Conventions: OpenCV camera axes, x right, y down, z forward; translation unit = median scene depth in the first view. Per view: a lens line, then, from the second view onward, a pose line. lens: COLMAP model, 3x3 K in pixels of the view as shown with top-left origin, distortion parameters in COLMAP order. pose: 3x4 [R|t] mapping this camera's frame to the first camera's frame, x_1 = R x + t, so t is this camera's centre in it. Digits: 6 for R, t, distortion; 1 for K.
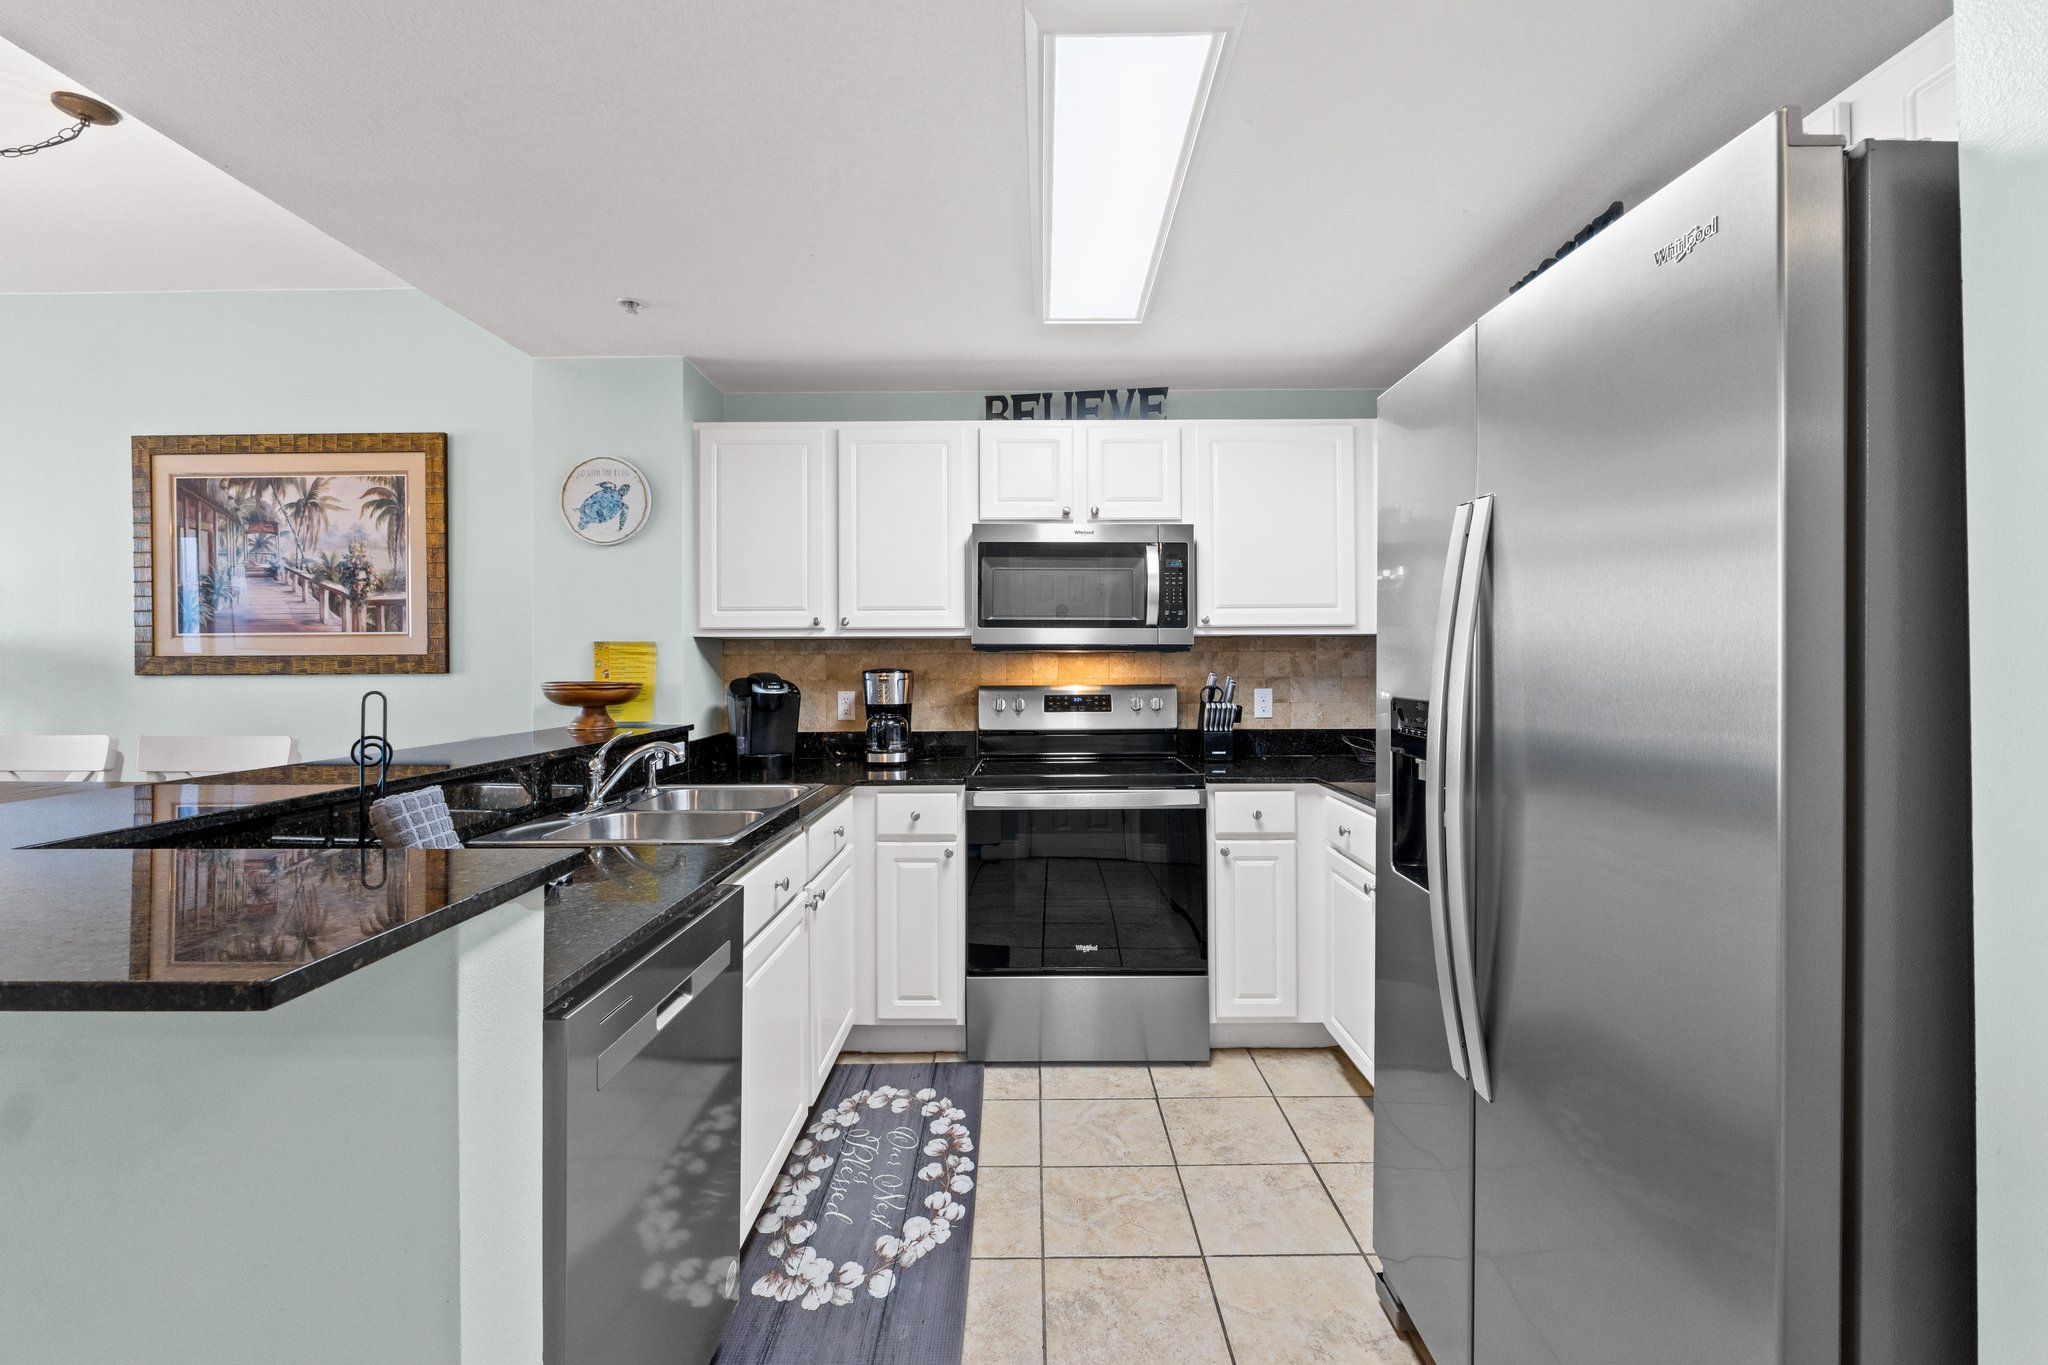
lens RADIAL K [[865.0, 0, 1026.3], [0, 865.0, 696.0], [0, 0, 1]] dist [-0.009718, 0.000532]
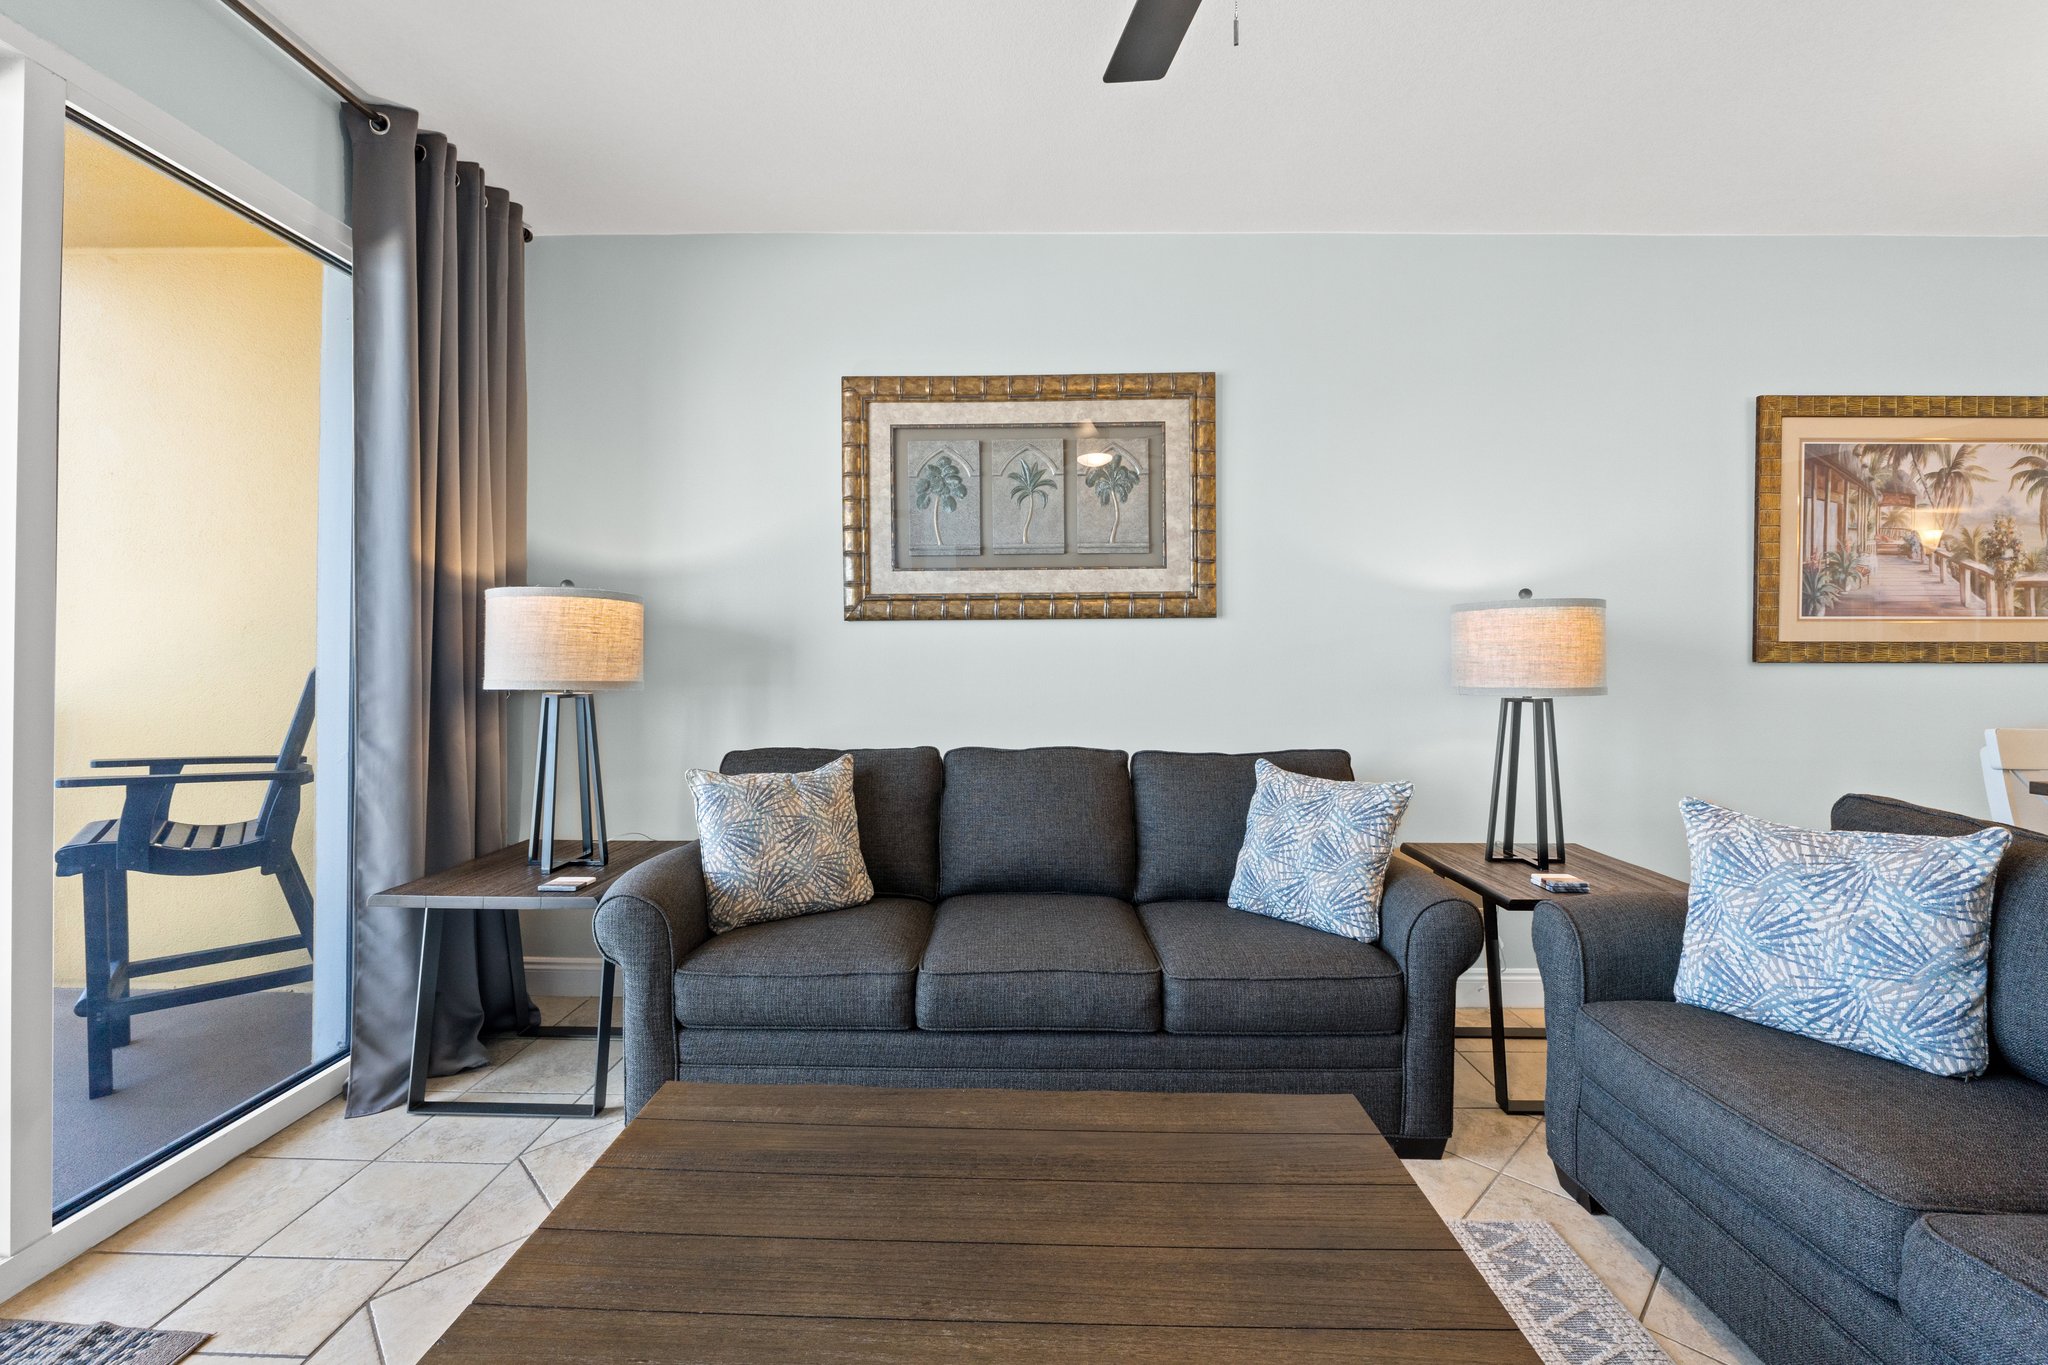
lens RADIAL K [[865.0, 0, 1020.7], [0, 865.0, 664.5], [0, 0, 1]] dist [-0.009718, 0.000532]
pose [[0.999869, 0.007131, -0.014501, -1.799366], [-0.006913, 0.999863, 0.015053, -0.030255], [0.014607, -0.014951, 0.999782, 0.084220]]
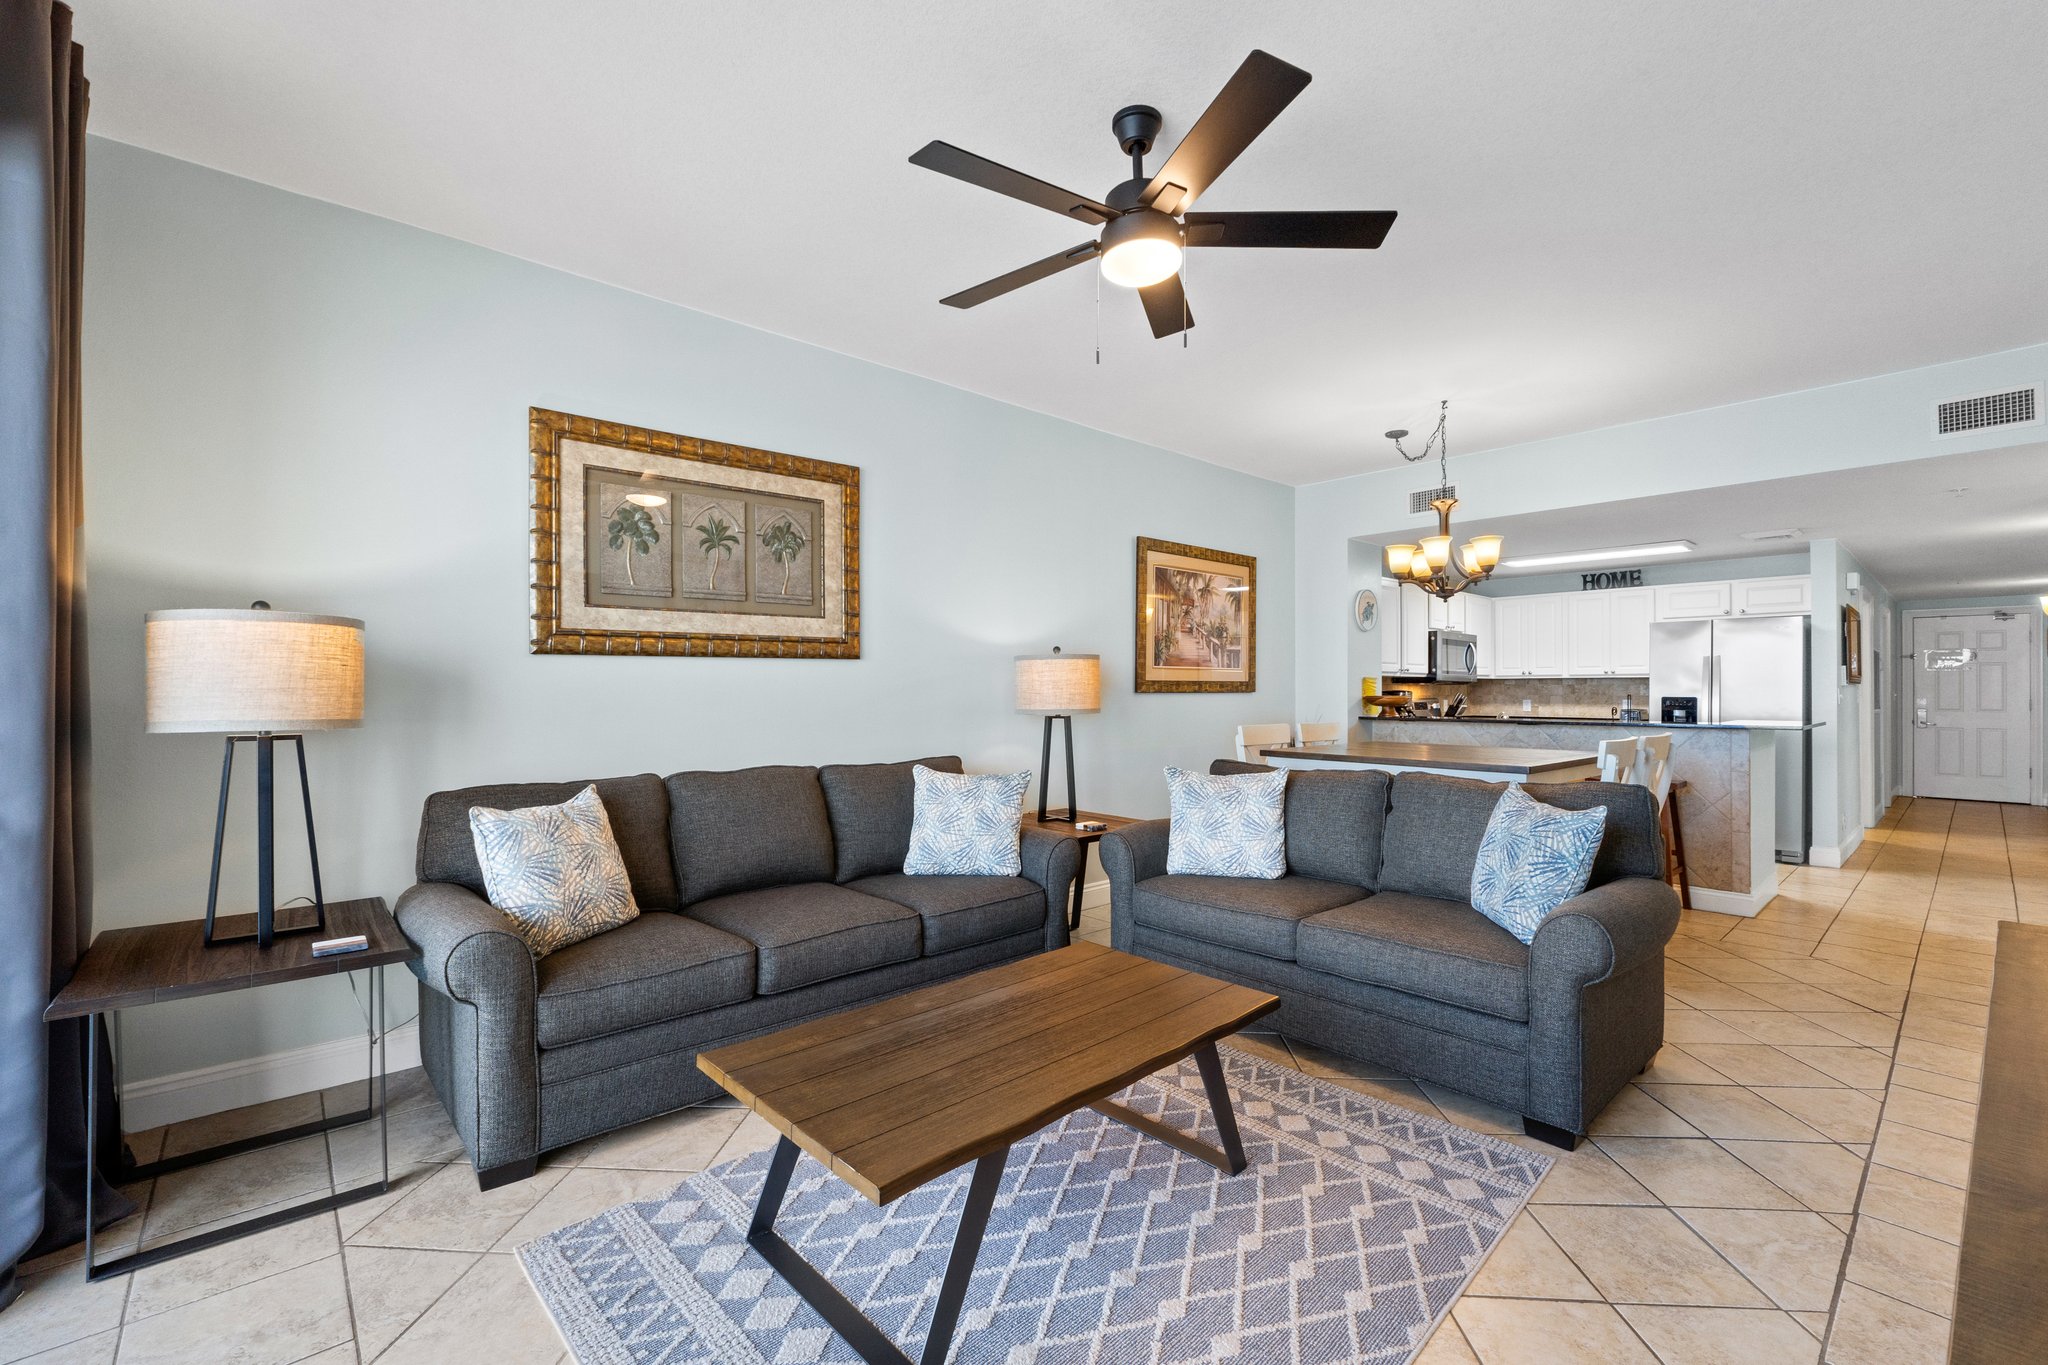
lens RADIAL K [[865.0, 0, 1032.4], [0, 865.0, 691.0], [0, 0, 1]] dist [-0.009718, 0.000532]
pose [[0.740370, 0.004179, 0.672187, -2.216932], [-0.009711, 0.999943, 0.004480, -0.031886], [-0.672129, -0.009844, 0.740368, -0.019964]]
